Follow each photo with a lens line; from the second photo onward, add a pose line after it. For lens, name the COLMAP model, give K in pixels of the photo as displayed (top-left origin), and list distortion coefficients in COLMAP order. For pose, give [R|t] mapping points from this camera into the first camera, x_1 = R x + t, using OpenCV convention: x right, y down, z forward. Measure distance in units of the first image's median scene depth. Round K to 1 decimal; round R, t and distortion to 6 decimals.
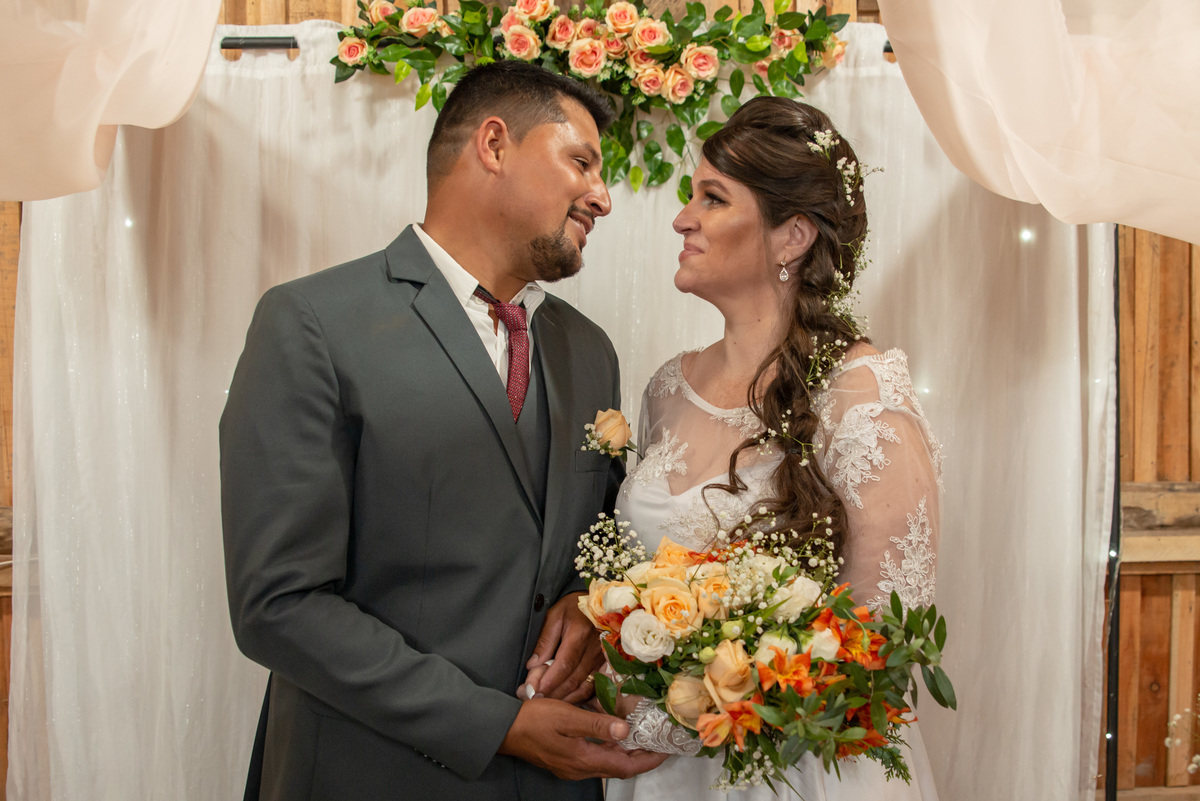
lens RADIAL K [[825.6, 0, 602.3], [0, 825.6, 396.5], [0, 0, 1]] dist [0.009764, 0.001584]
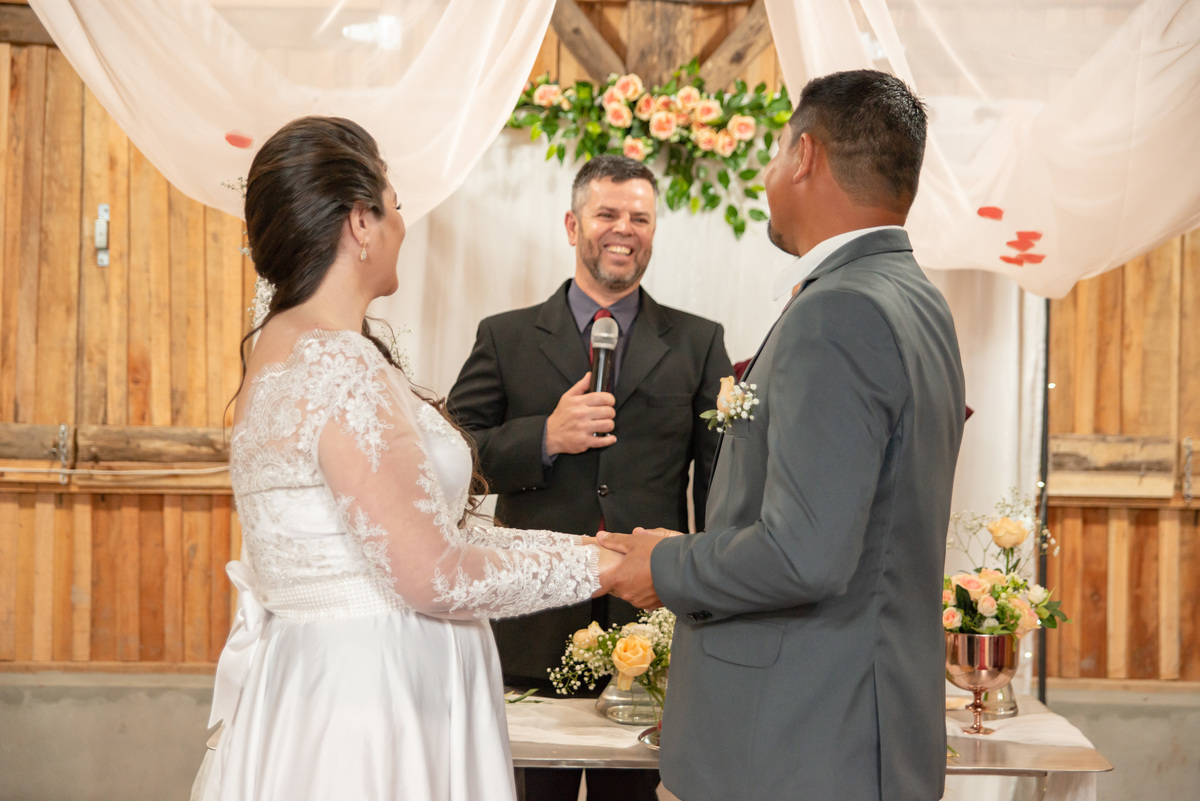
lens RADIAL K [[1923.7, 0, 598.3], [0, 1923.7, 400.5], [0, 0, 1]] dist [0.010201, 0.000000]
pose [[0.999646, 0.026248, -0.004461, -0.101107], [-0.025943, 0.997951, 0.058492, -0.121117], [0.005987, -0.058355, 0.998278, -2.309316]]
